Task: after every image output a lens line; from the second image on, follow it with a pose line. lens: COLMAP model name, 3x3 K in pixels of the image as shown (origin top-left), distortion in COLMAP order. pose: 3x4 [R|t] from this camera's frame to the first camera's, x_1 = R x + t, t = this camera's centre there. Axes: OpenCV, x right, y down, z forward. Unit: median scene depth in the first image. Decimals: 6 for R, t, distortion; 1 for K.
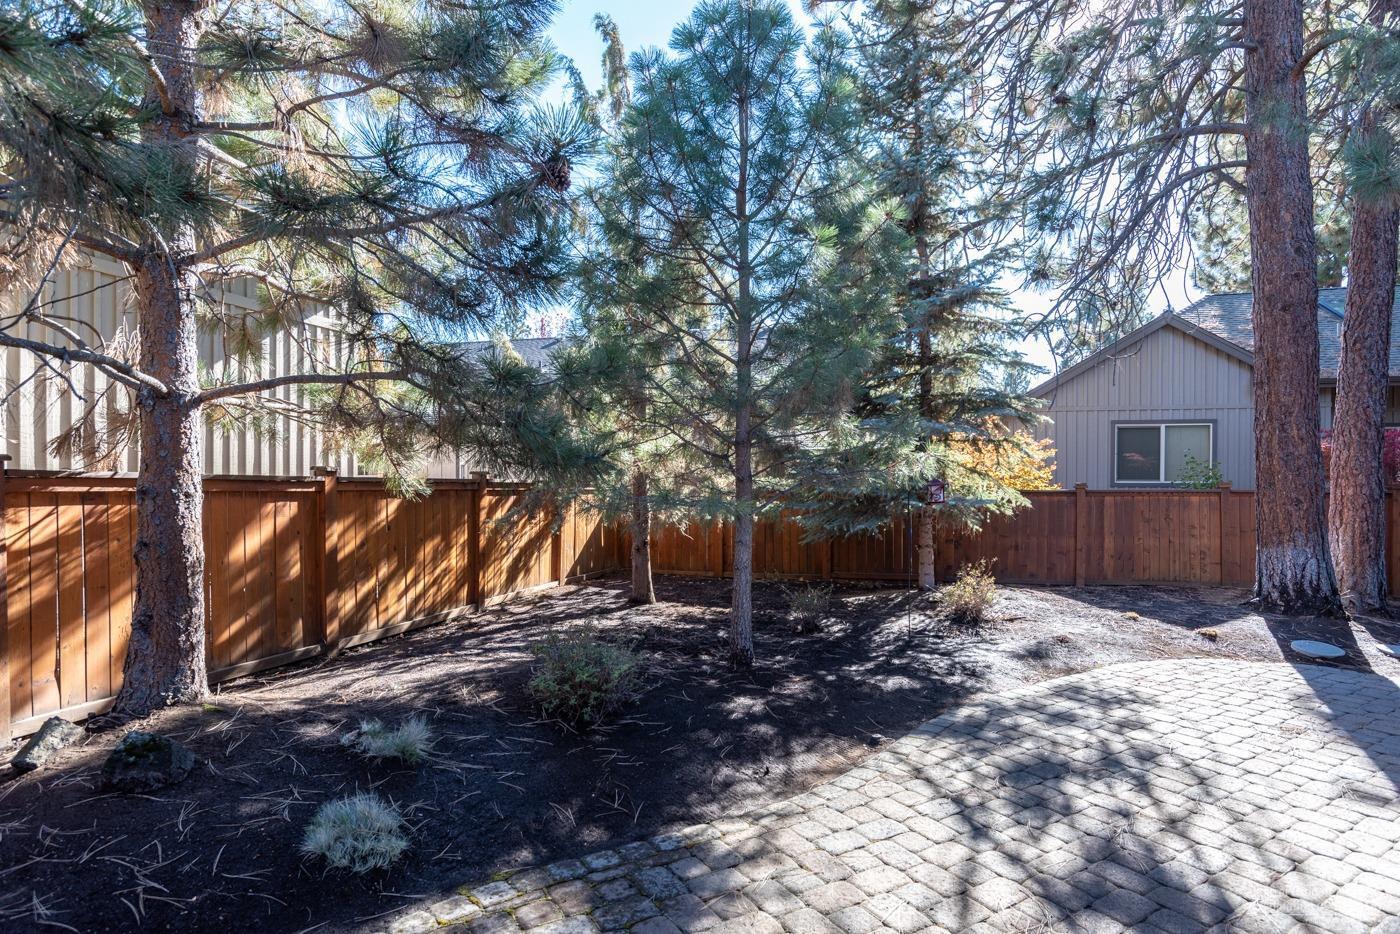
lens RADIAL K [[714.5, 0, 713.2], [0, 714.5, 500.3], [0, 0, 1]] dist [-0.025232, 0.003055]
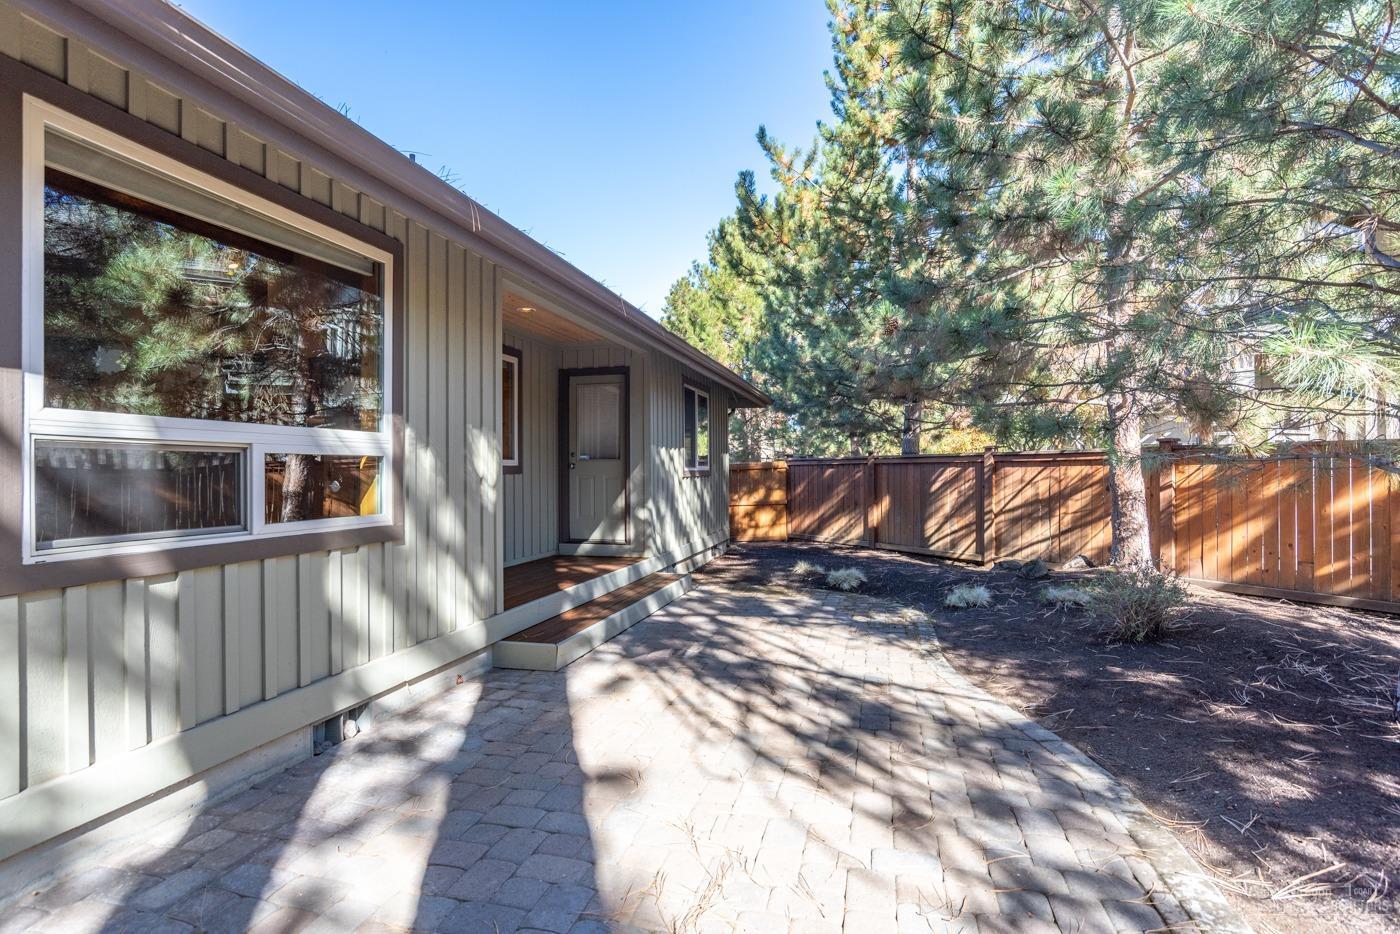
lens RADIAL K [[714.5, 0, 700.9], [0, 714.5, 470.4], [0, 0, 1]] dist [-0.025232, 0.003055]
pose [[-0.718309, -0.005739, -0.695701, 0.587414], [-0.008591, 0.999963, 0.000620, 0.016341], [0.695671, 0.006422, -0.718331, 0.681054]]
